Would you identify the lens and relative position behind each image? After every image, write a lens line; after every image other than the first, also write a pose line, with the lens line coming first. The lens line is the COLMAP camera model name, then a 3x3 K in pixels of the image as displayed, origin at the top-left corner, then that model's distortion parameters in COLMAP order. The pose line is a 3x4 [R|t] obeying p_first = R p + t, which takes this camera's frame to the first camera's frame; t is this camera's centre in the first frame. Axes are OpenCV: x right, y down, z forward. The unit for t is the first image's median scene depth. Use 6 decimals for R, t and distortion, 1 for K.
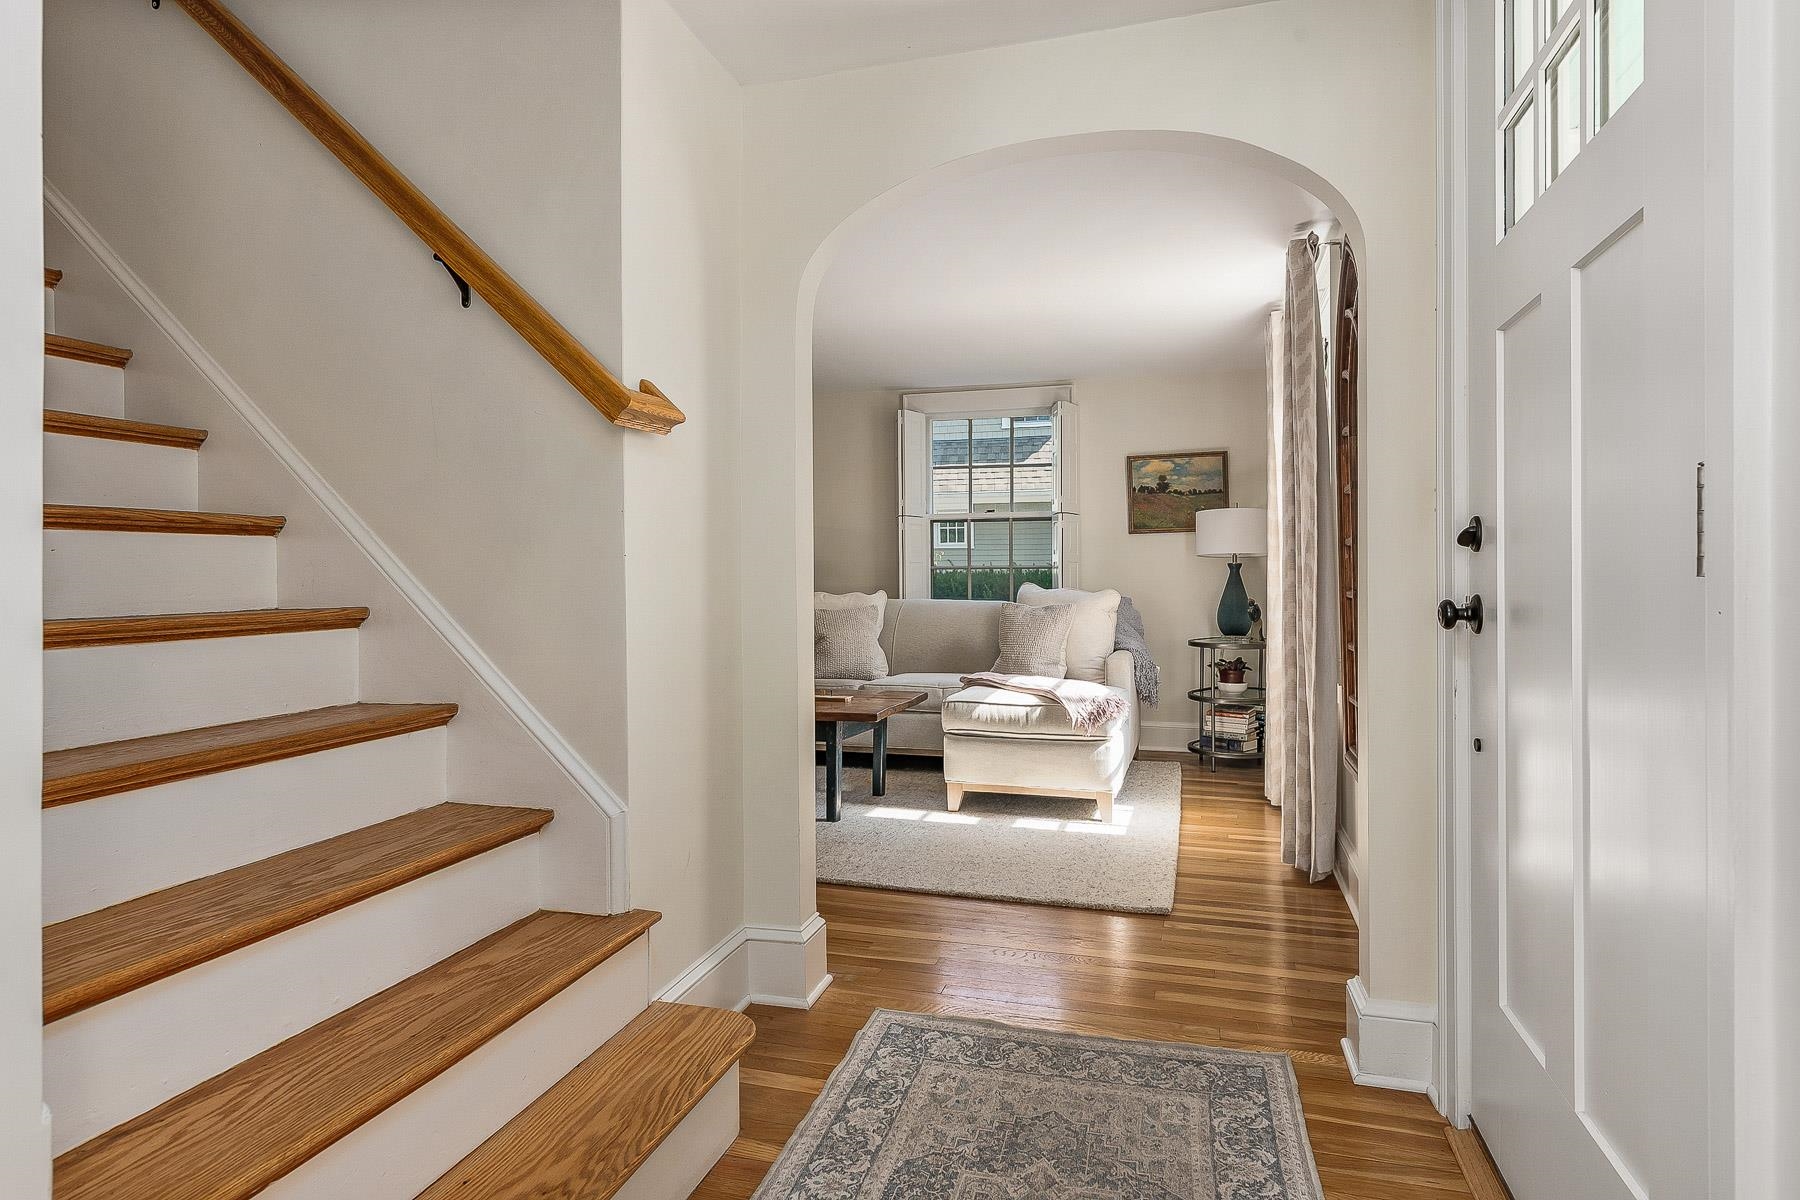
lens RADIAL K [[963.3, 0, 903.1], [0, 963.3, 583.1], [0, 0, 1]] dist [-0.006296, -0.002562]
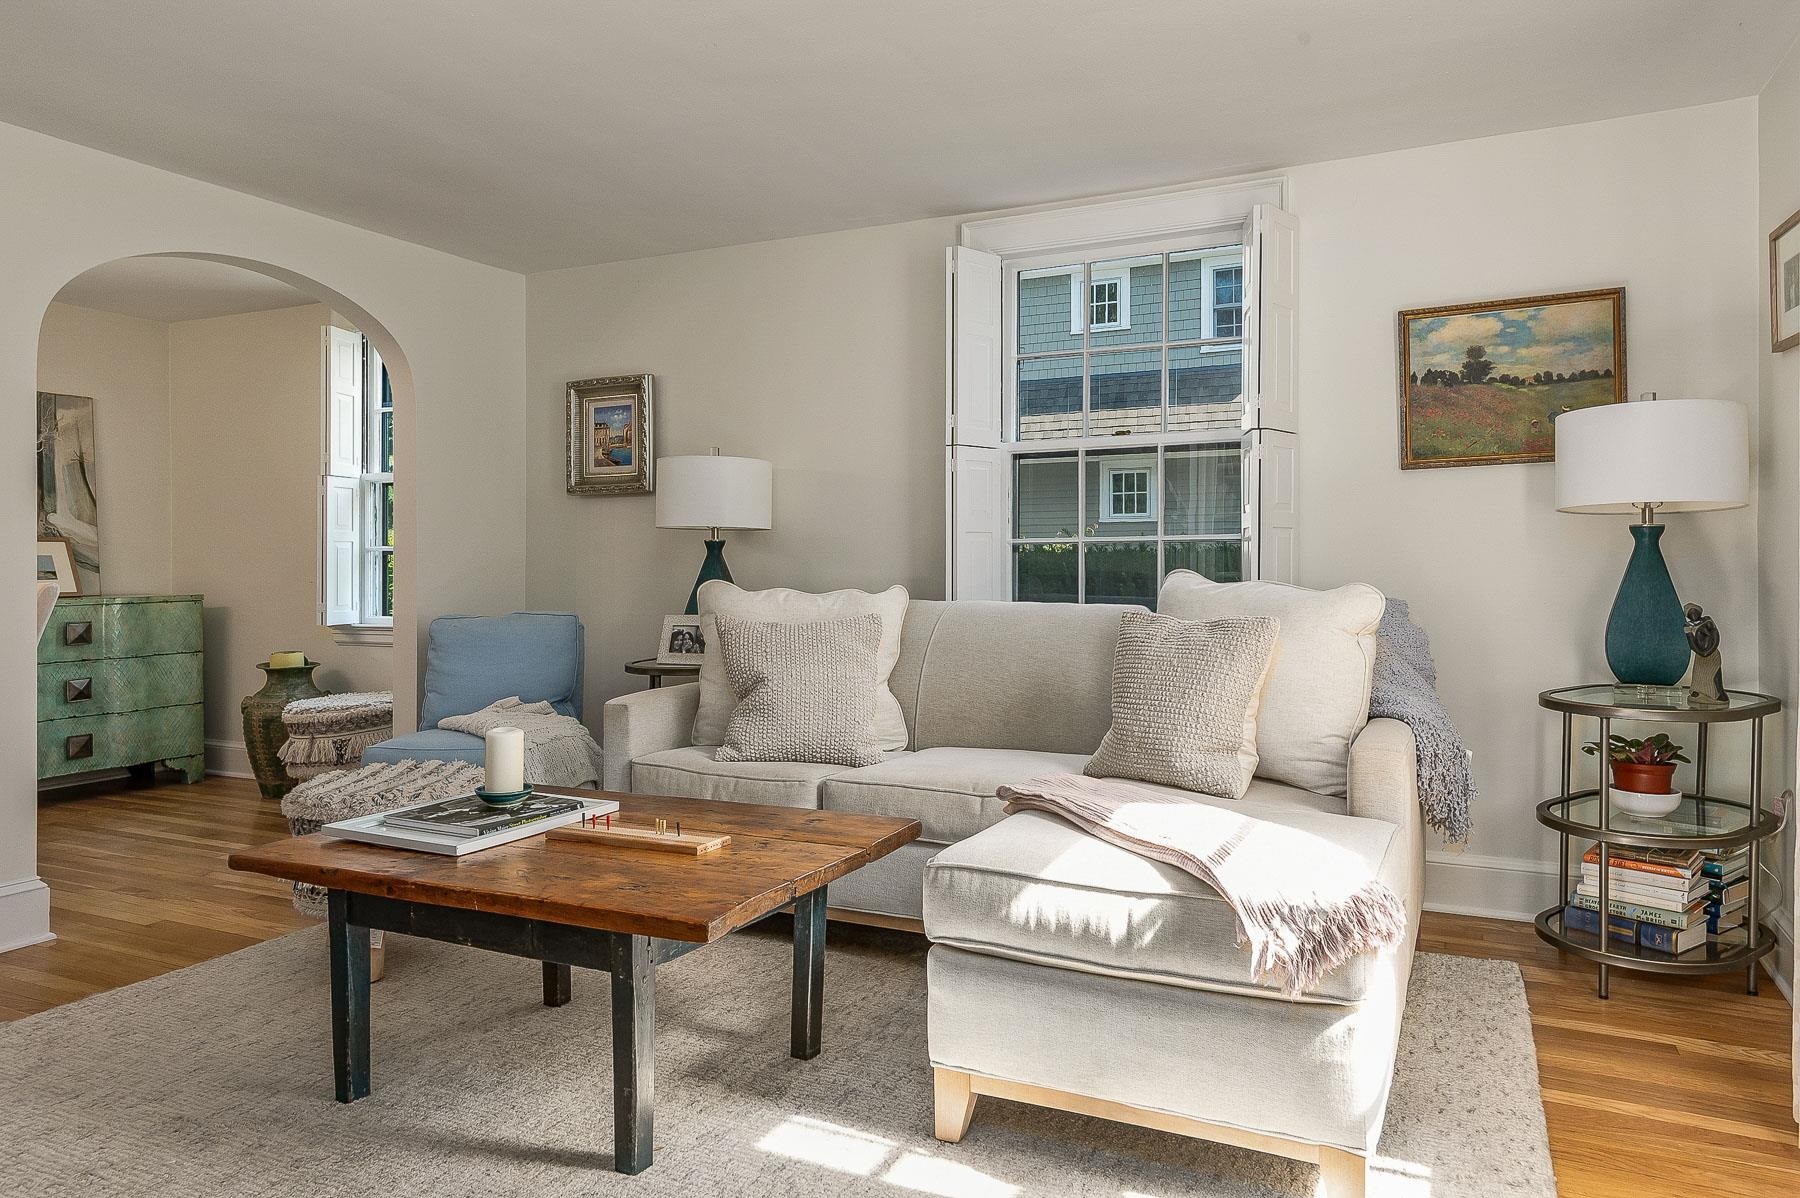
lens RADIAL K [[1192.0, 0, 897.2], [0, 1192.0, 604.6], [0, 0, 1]] dist [0.006319, -0.001783]
pose [[0.988082, 0.001870, -0.153914, 0.079490], [0.002695, 0.999563, 0.029444, -0.000929], [0.153902, -0.029507, 0.987645, 0.381293]]
